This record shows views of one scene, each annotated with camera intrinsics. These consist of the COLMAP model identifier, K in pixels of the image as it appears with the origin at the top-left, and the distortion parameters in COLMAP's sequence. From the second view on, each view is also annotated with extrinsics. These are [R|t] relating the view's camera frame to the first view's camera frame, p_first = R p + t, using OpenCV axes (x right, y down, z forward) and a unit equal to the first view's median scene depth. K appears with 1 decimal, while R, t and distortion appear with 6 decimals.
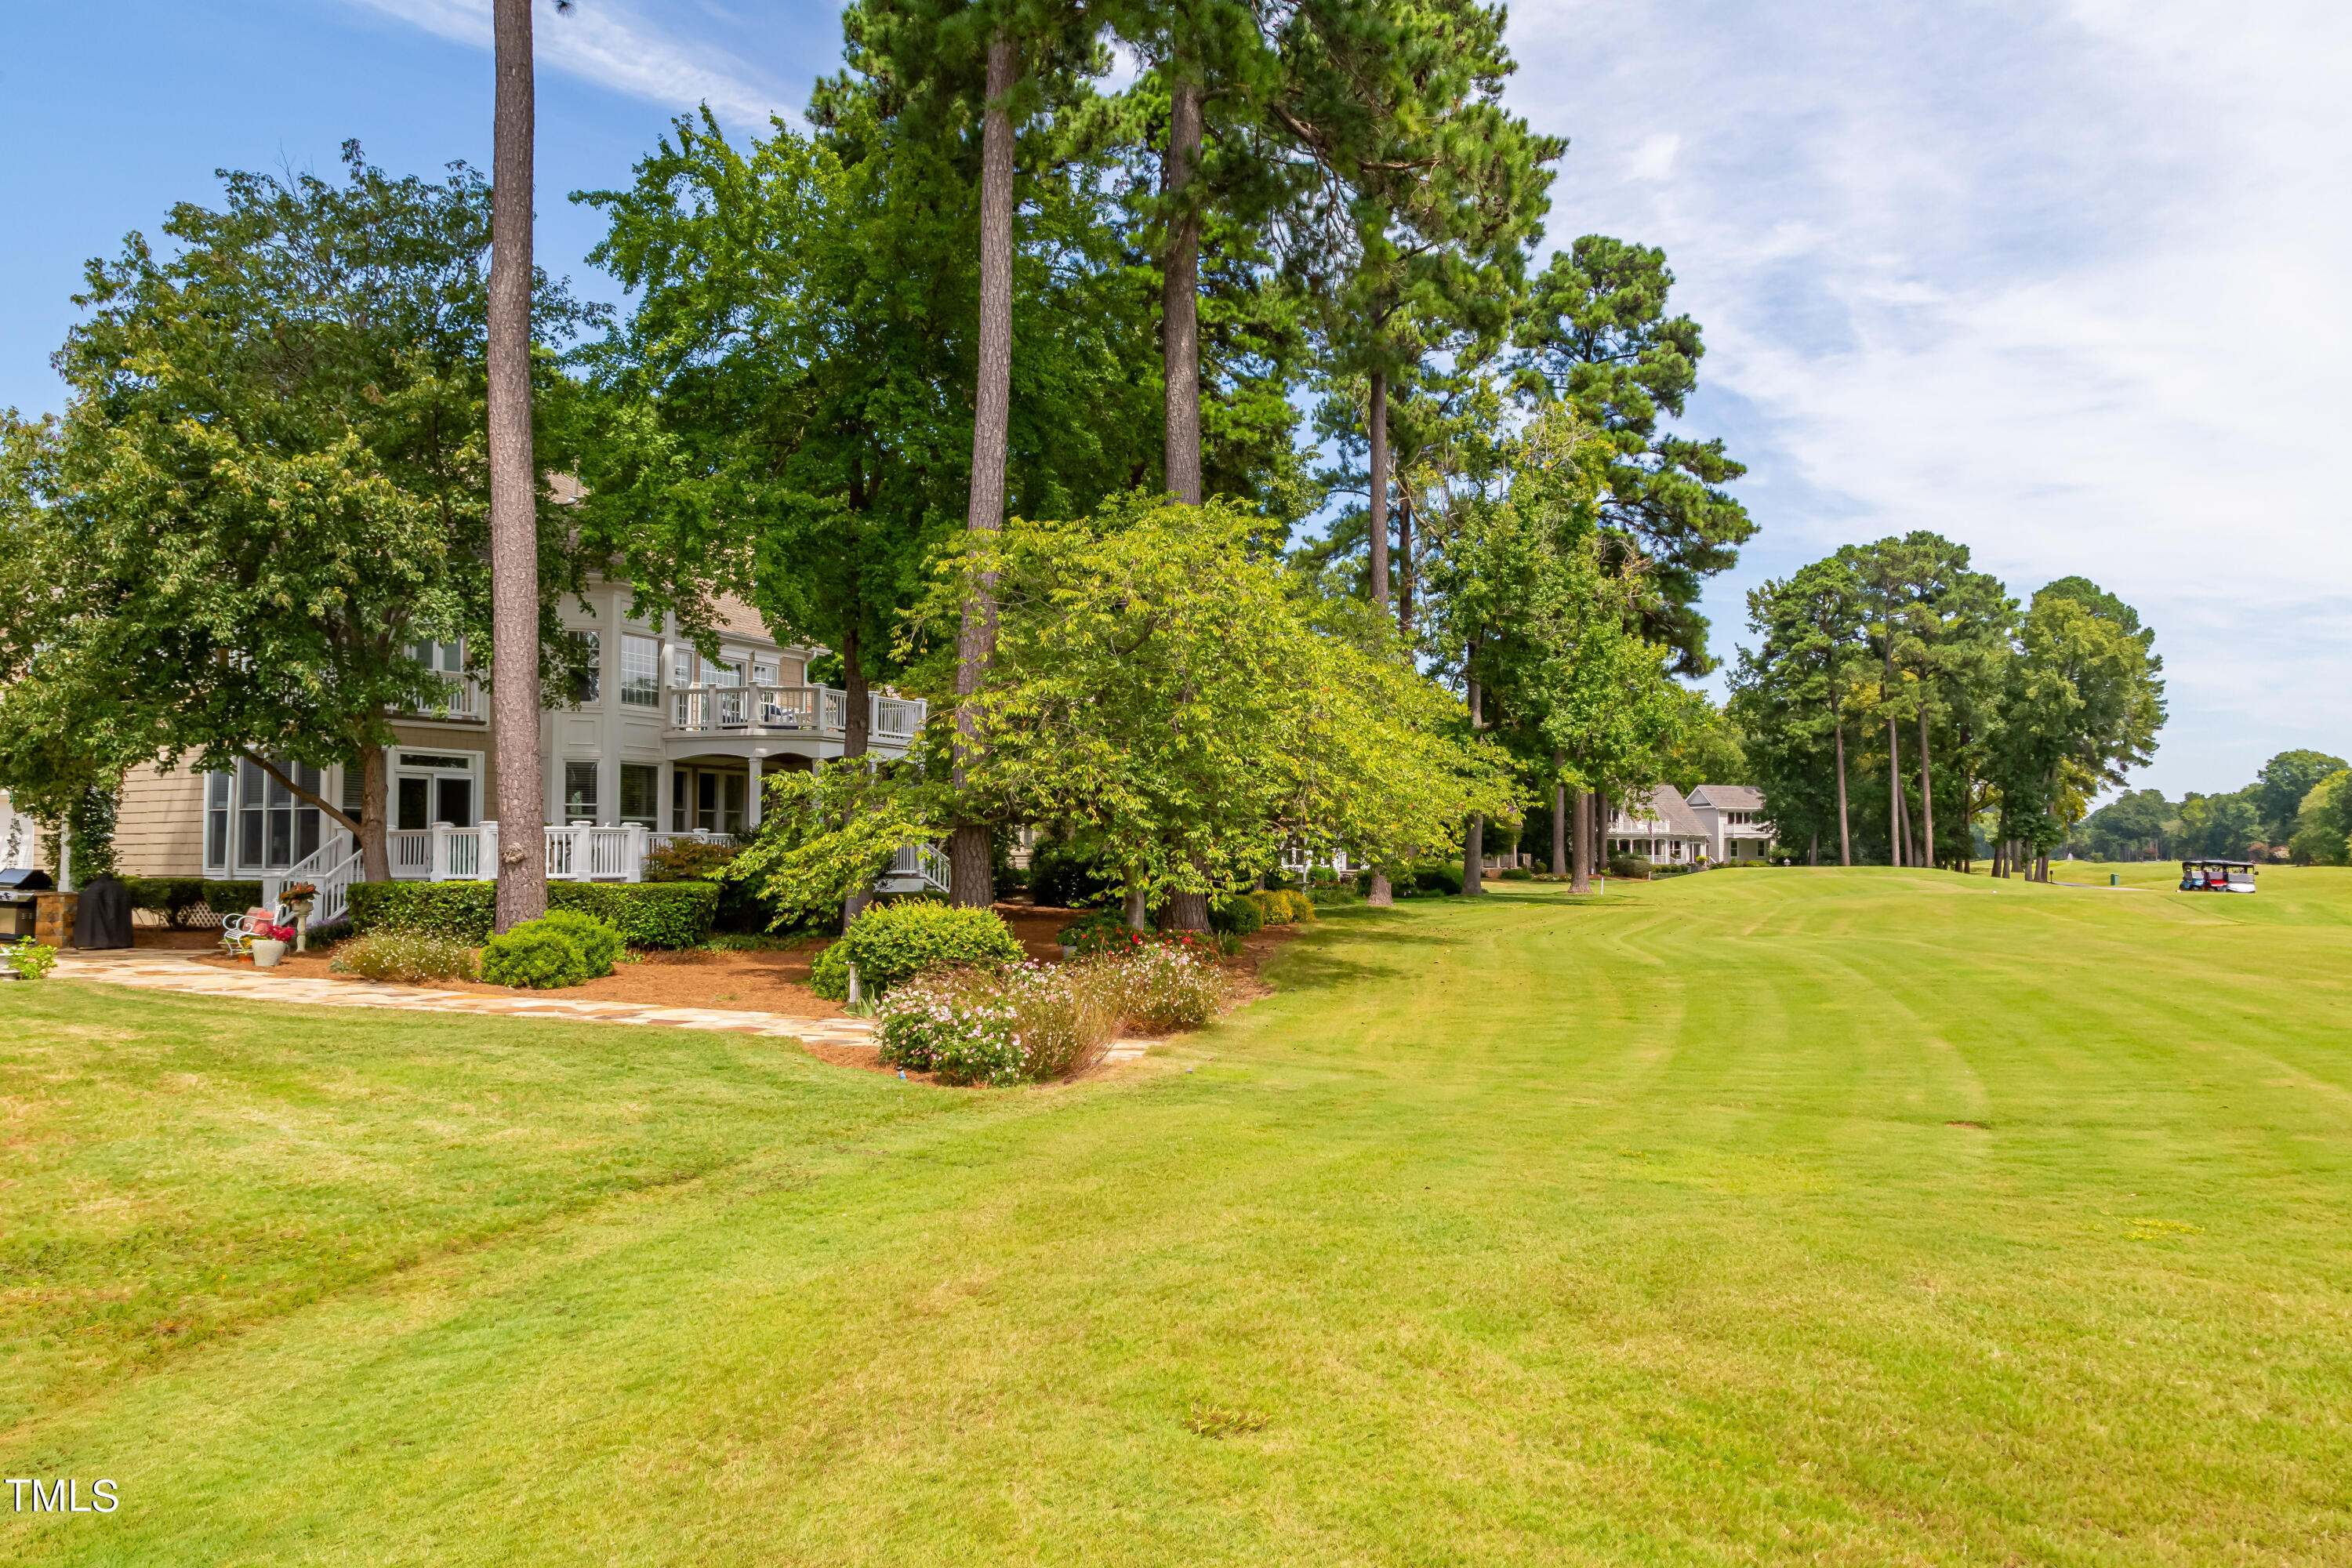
lens RADIAL K [[1565.9, 0, 1182.8], [0, 1565.9, 804.5], [0, 0, 1]] dist [0.002073, 0.000191]
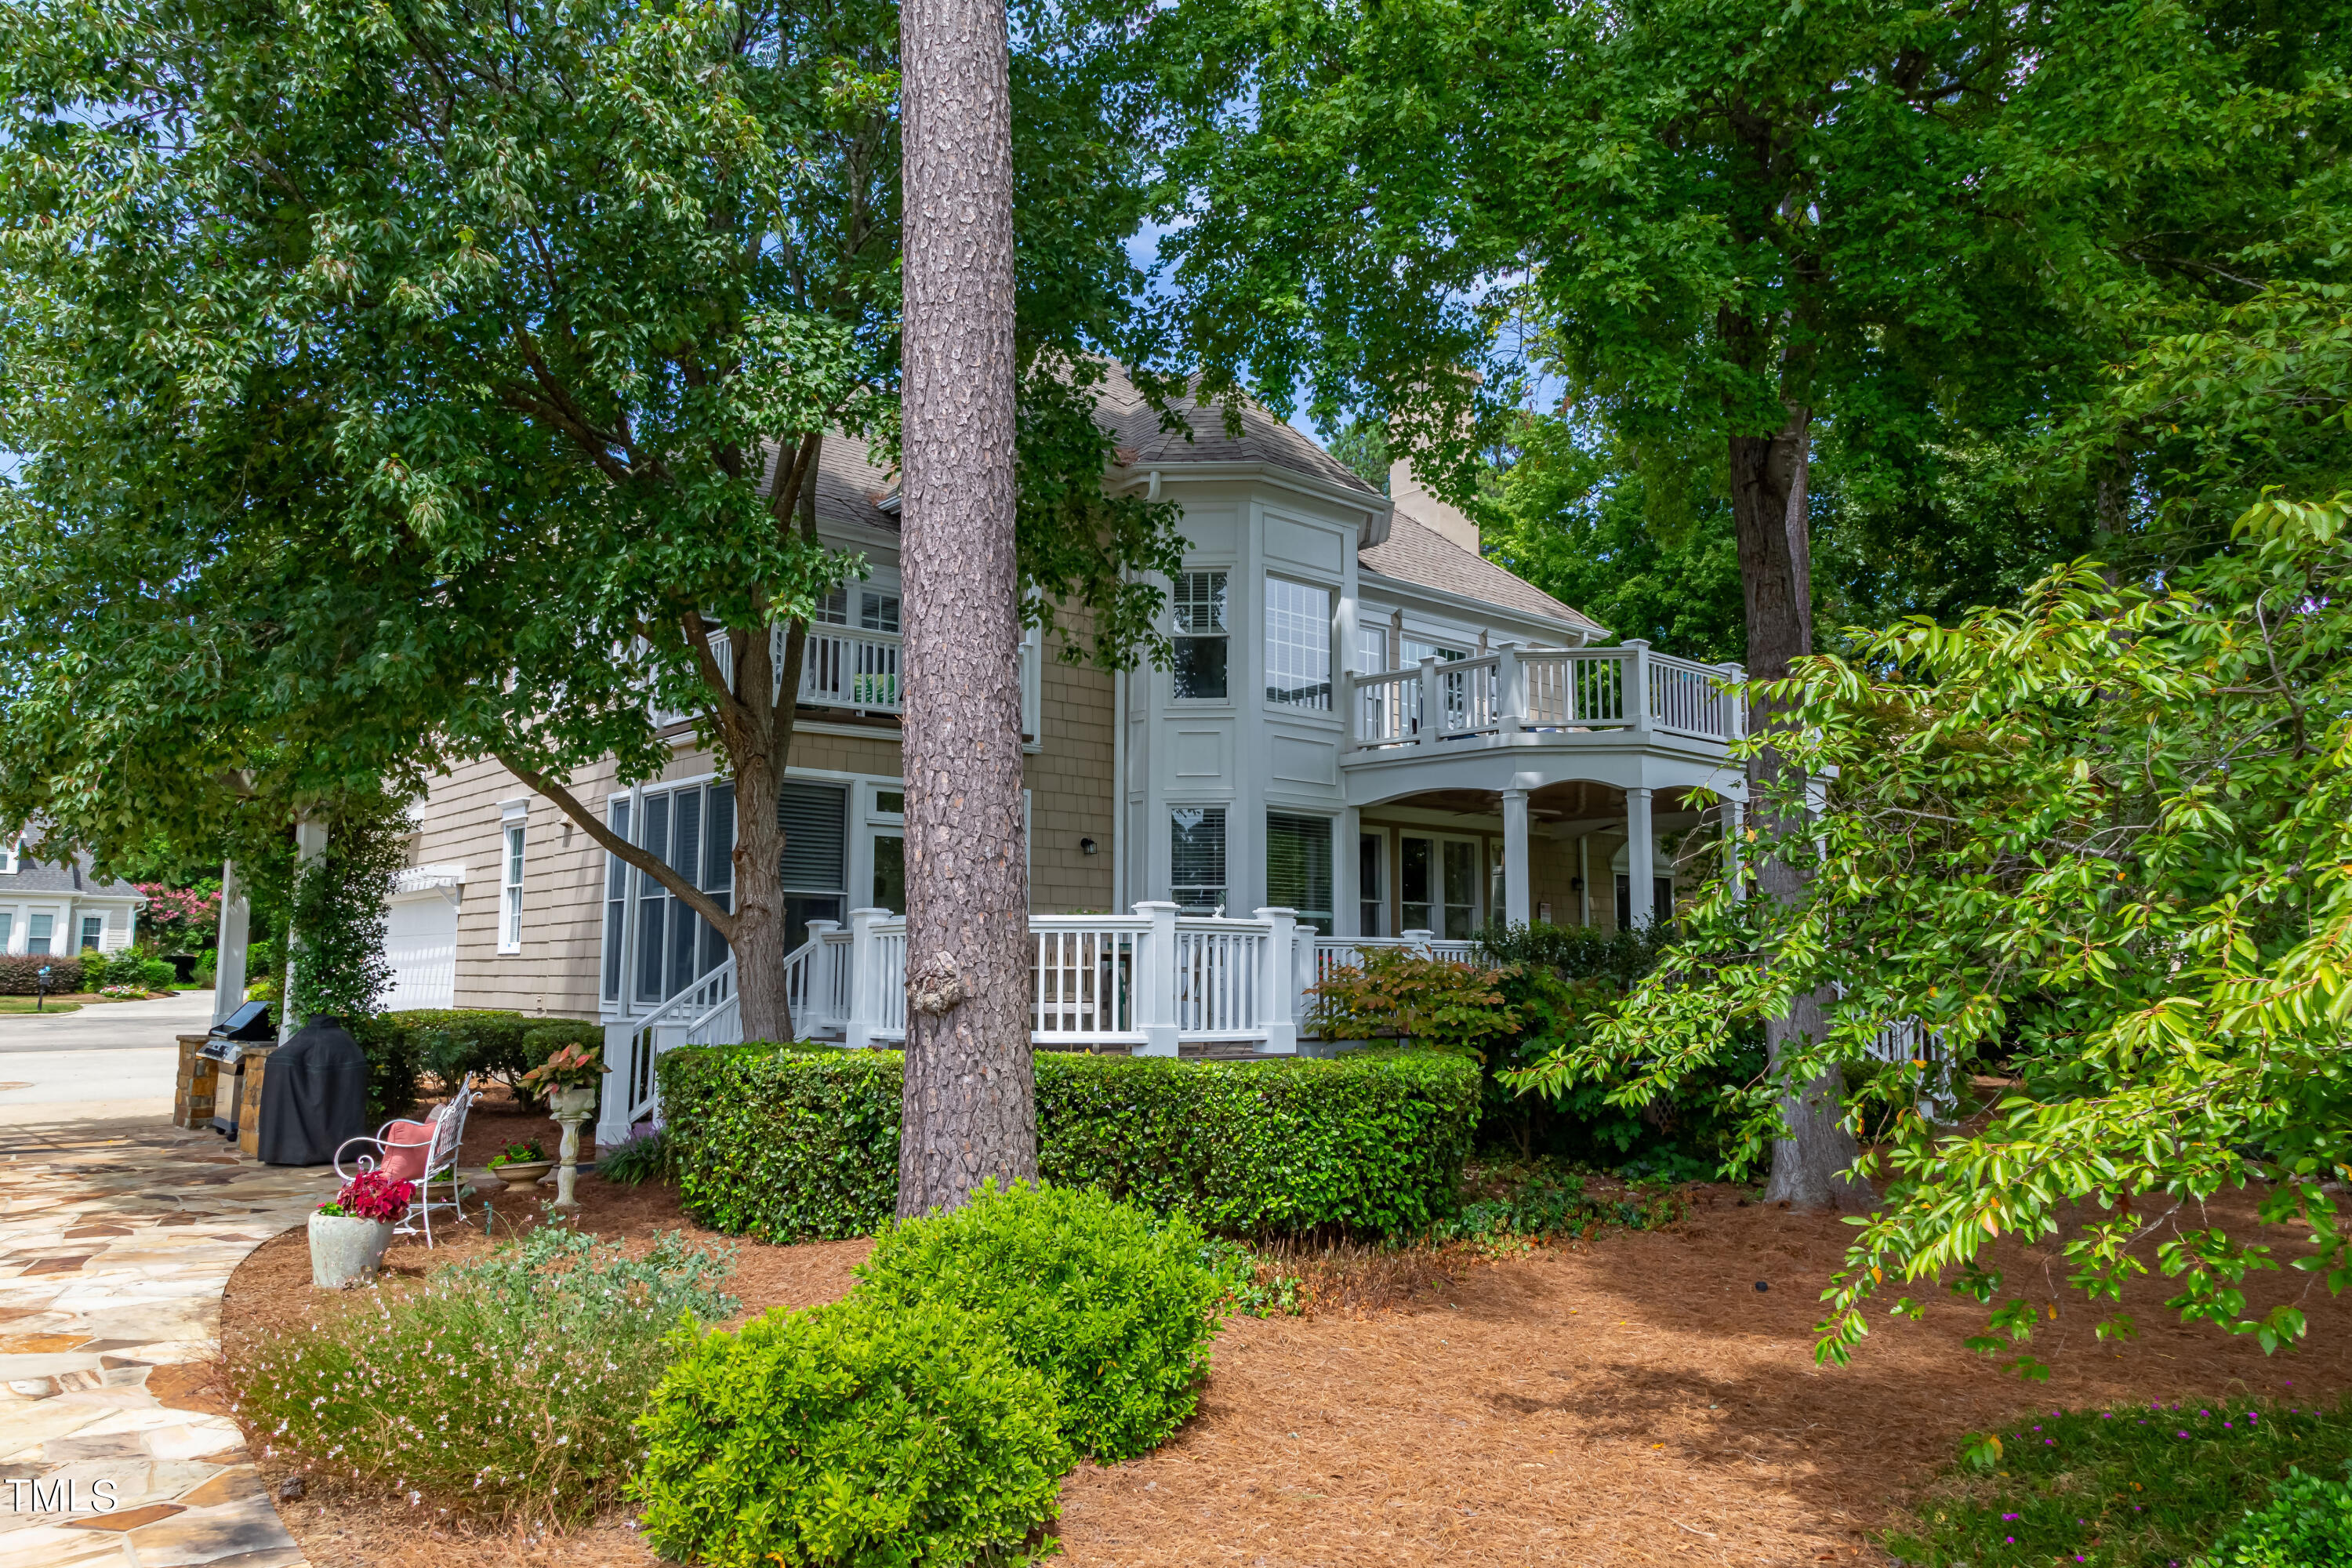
lens RADIAL K [[1565.9, 0, 1182.8], [0, 1565.9, 804.5], [0, 0, 1]] dist [0.002073, 0.000191]
pose [[0.913557, -0.039293, -0.404807, -0.189011], [0.008242, 0.996906, -0.078165, 0.015417], [0.406626, 0.068072, 0.911055, 0.562631]]
